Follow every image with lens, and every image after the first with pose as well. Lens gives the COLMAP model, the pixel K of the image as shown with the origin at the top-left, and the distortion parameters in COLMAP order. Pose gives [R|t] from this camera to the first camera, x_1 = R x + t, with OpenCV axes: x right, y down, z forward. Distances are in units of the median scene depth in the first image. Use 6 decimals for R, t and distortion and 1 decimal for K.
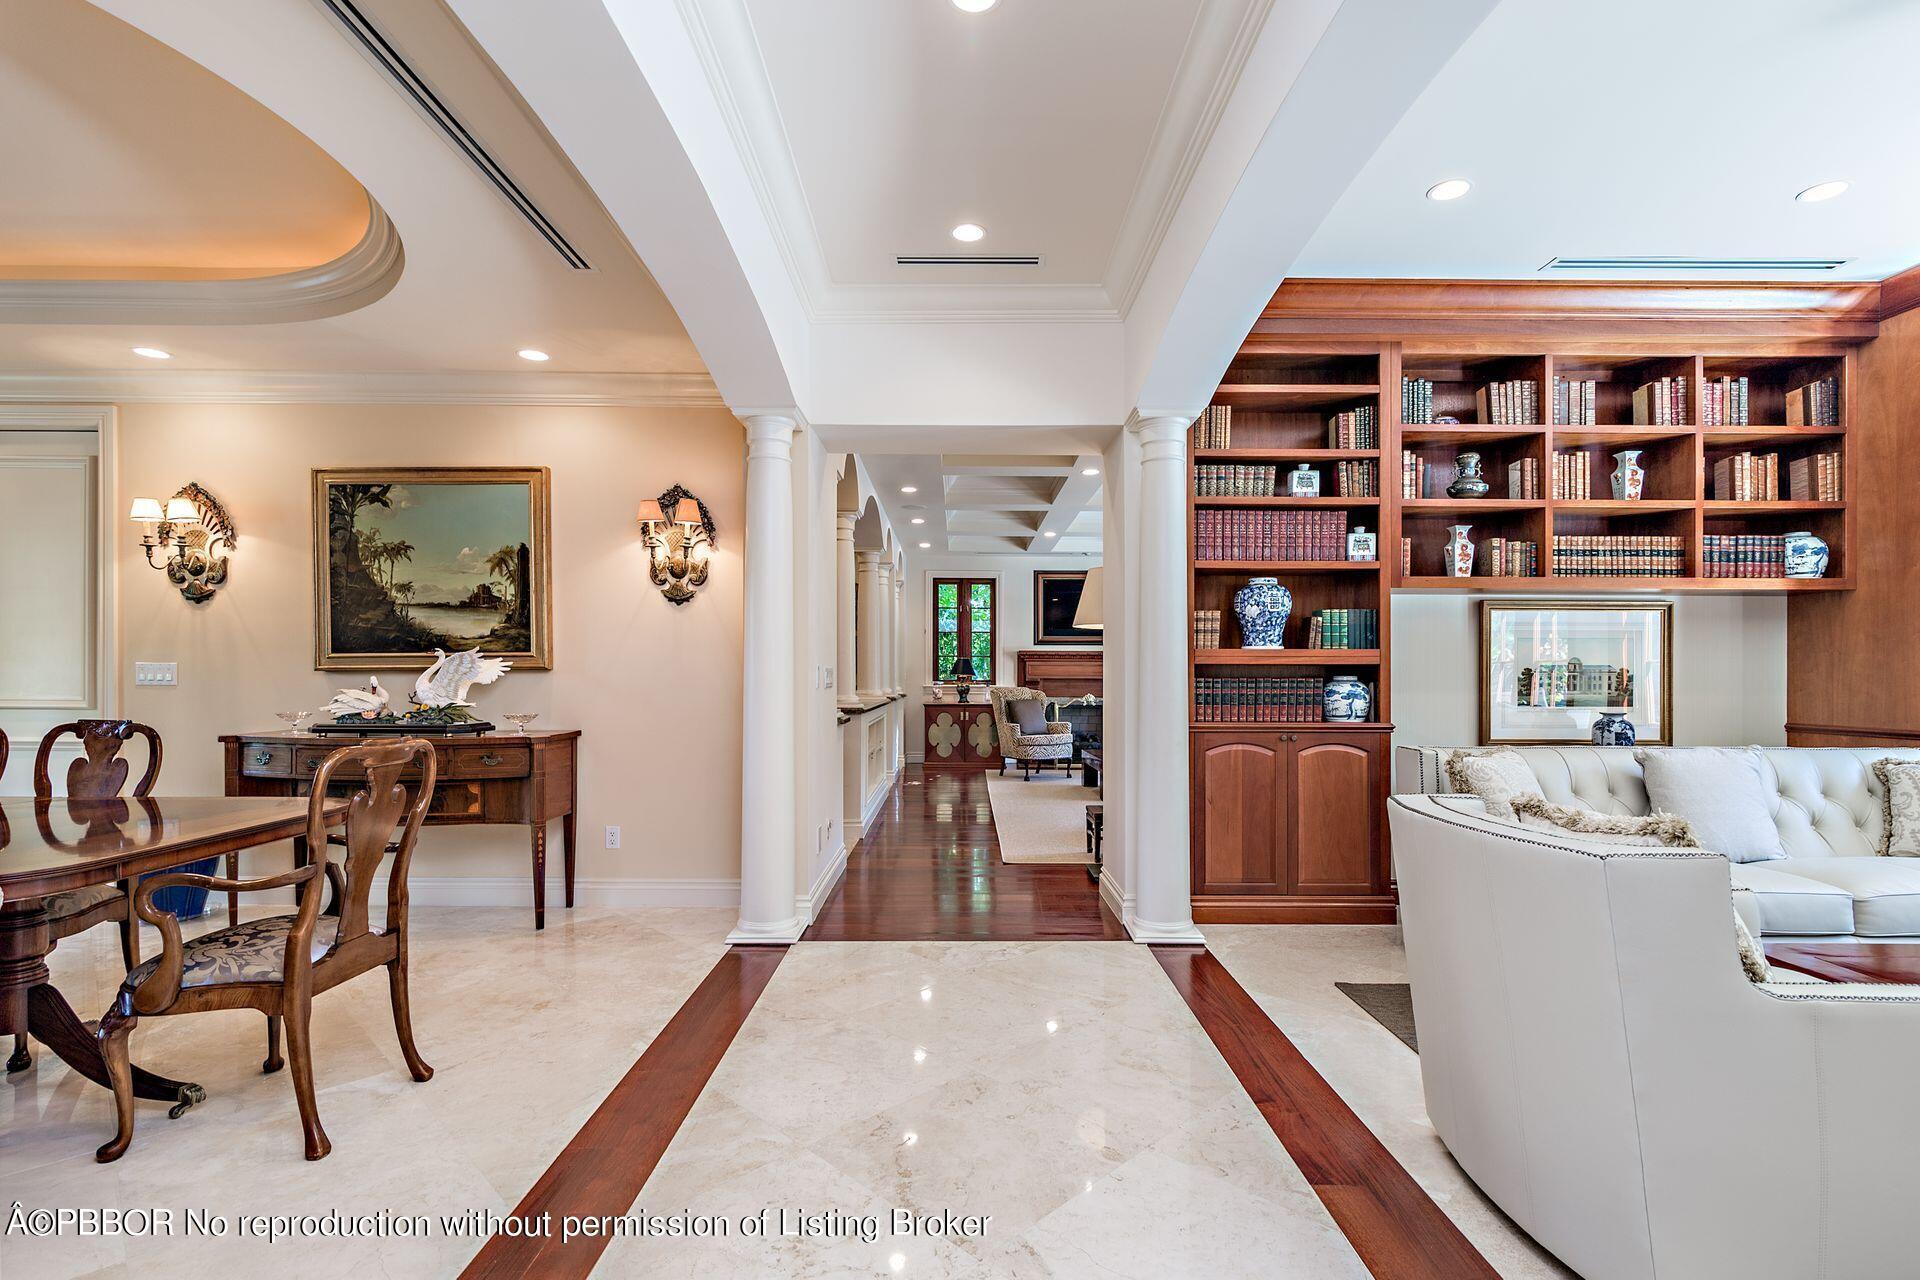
lens RADIAL K [[889.9, 0, 952.2], [0, 889.9, 678.6], [0, 0, 1]] dist [0.005574, -0.000896]
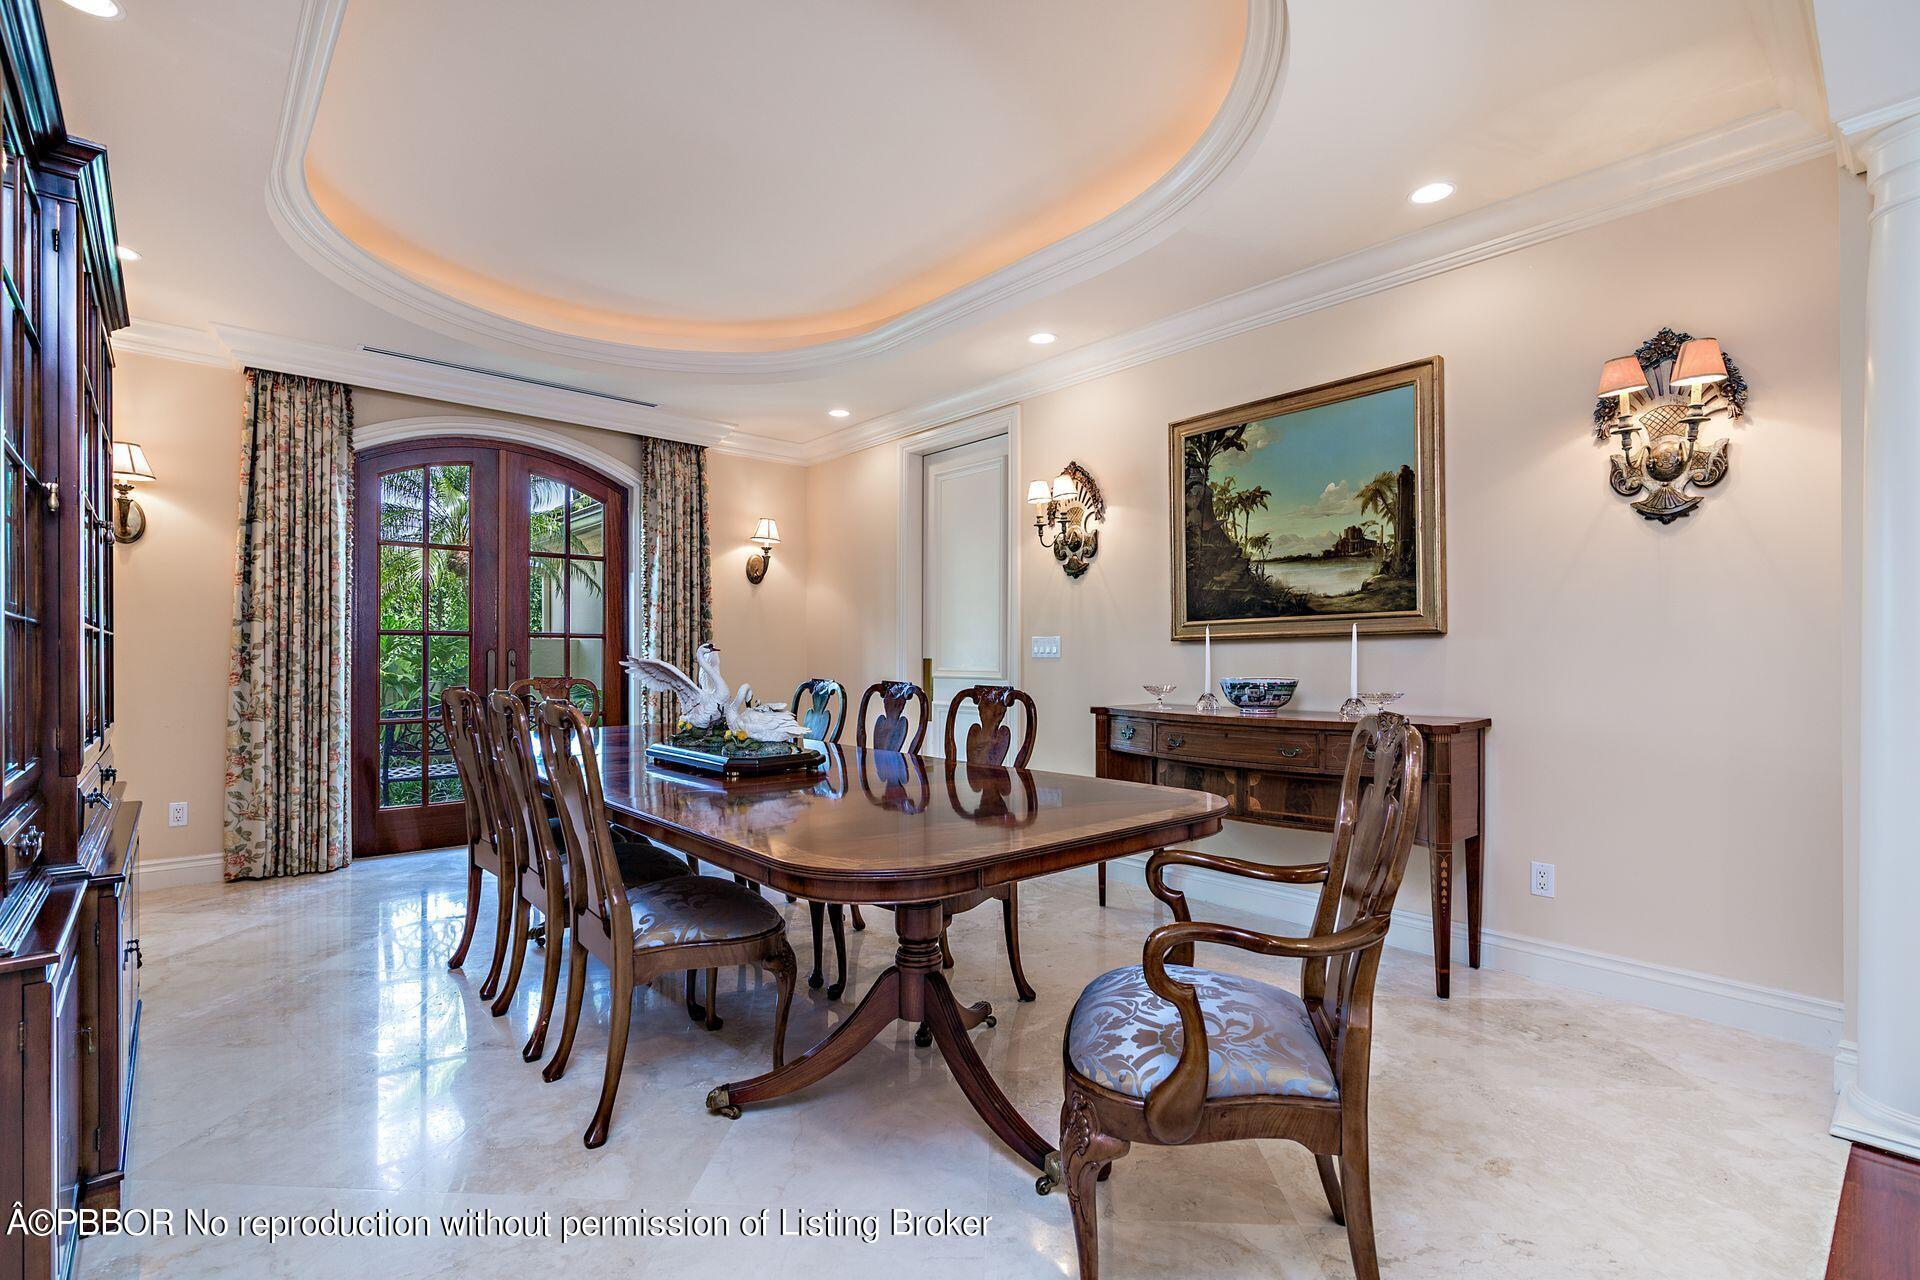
lens RADIAL K [[889.9, 0, 958.7], [0, 889.9, 656.6], [0, 0, 1]] dist [0.005574, -0.000896]
pose [[0.667150, -0.005625, -0.744902, -0.174348], [-0.002191, 0.999952, -0.009513, 0.016811], [0.744920, 0.007979, 0.667106, 0.219969]]
